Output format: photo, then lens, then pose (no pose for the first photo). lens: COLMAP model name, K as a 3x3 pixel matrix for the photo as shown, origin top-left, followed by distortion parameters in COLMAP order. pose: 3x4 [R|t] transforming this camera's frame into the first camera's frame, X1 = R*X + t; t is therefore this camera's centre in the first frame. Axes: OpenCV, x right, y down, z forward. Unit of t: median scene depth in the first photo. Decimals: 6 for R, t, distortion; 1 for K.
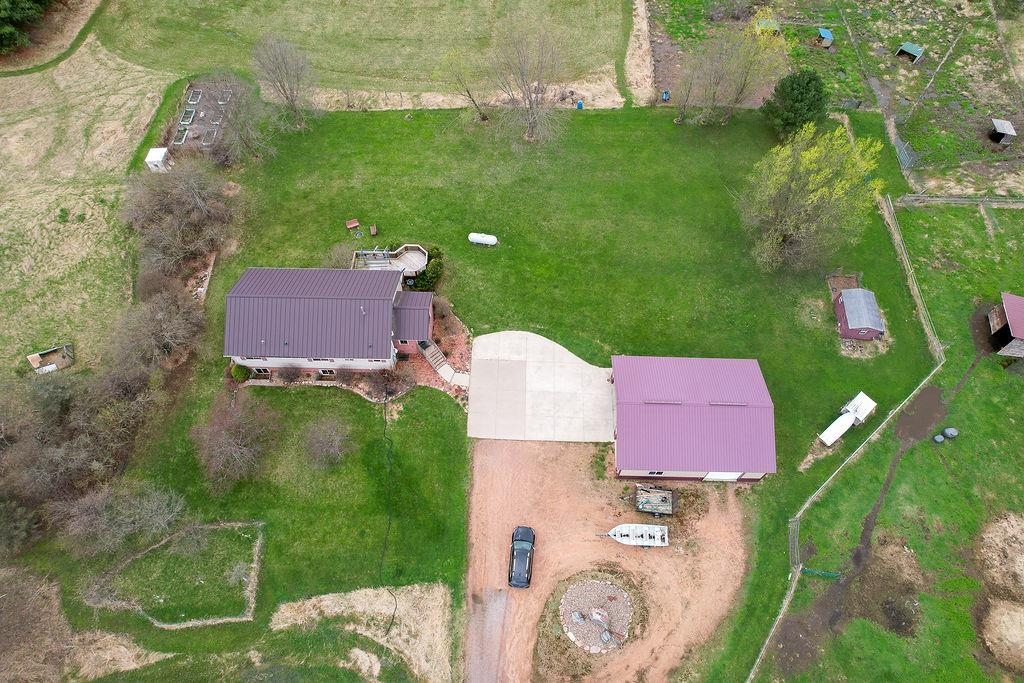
lens RADIAL K [[653.3, 0, 517.2], [0, 653.3, 344.3], [0, 0, 1]] dist [-0.076588, 0.067410]
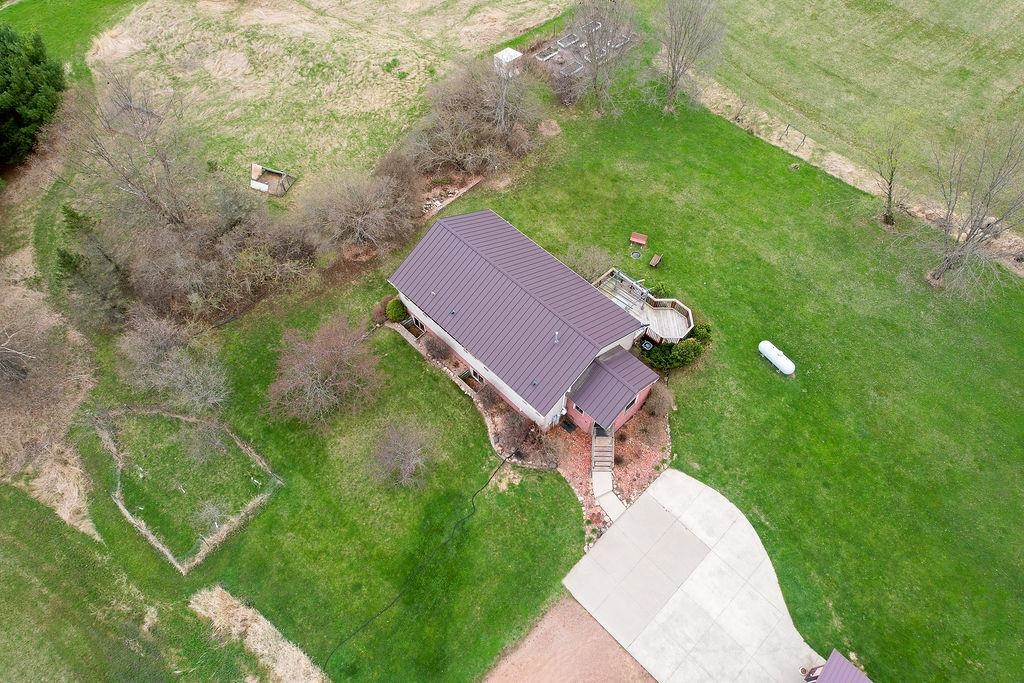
lens RADIAL K [[653.3, 0, 517.2], [0, 653.3, 344.3], [0, 0, 1]] dist [-0.076588, 0.067410]
pose [[0.720107, 0.579220, -0.382035, 0.002328], [-0.602037, 0.795305, 0.071003, -0.064485], [0.344961, 0.178870, 0.921416, 0.316437]]
